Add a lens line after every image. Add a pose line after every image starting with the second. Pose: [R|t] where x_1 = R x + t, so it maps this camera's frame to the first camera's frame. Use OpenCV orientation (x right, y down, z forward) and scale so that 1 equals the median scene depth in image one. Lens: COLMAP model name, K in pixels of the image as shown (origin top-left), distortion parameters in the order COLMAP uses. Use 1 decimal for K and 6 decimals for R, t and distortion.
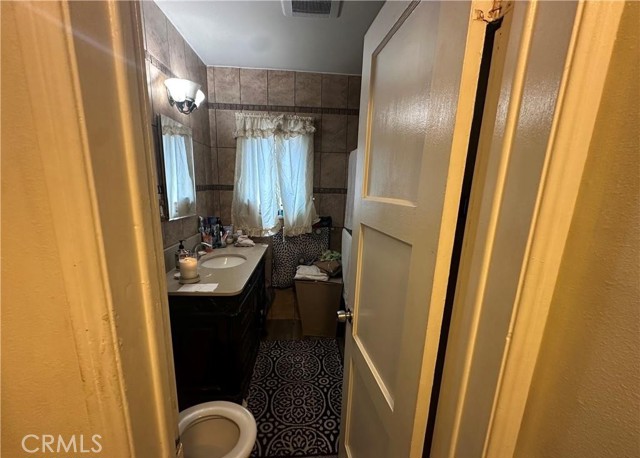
lens RADIAL K [[259.8, 0, 321.6], [0, 259.8, 247.1], [0, 0, 1]] dist [0.000495, 0.000004]
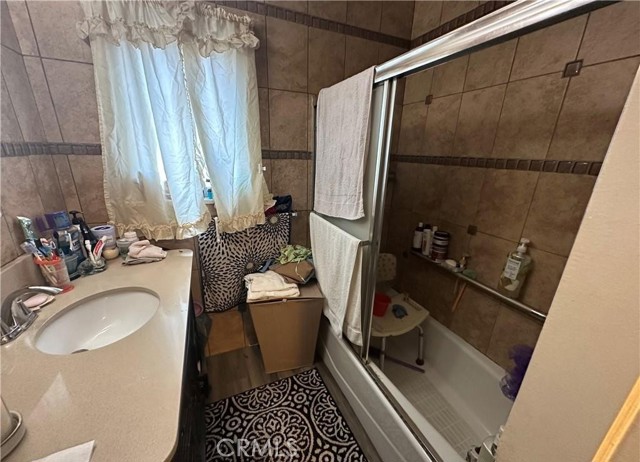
lens RADIAL K [[255.2, 0, 321.6], [0, 255.2, 242.2], [0, 0, 1]] dist [-0.001742, 0.000026]
pose [[0.938199, -0.113398, 0.326991, -0.120010], [0.073033, 0.988392, 0.133220, -0.084789], [-0.338303, -0.101106, 0.935590, 0.373626]]
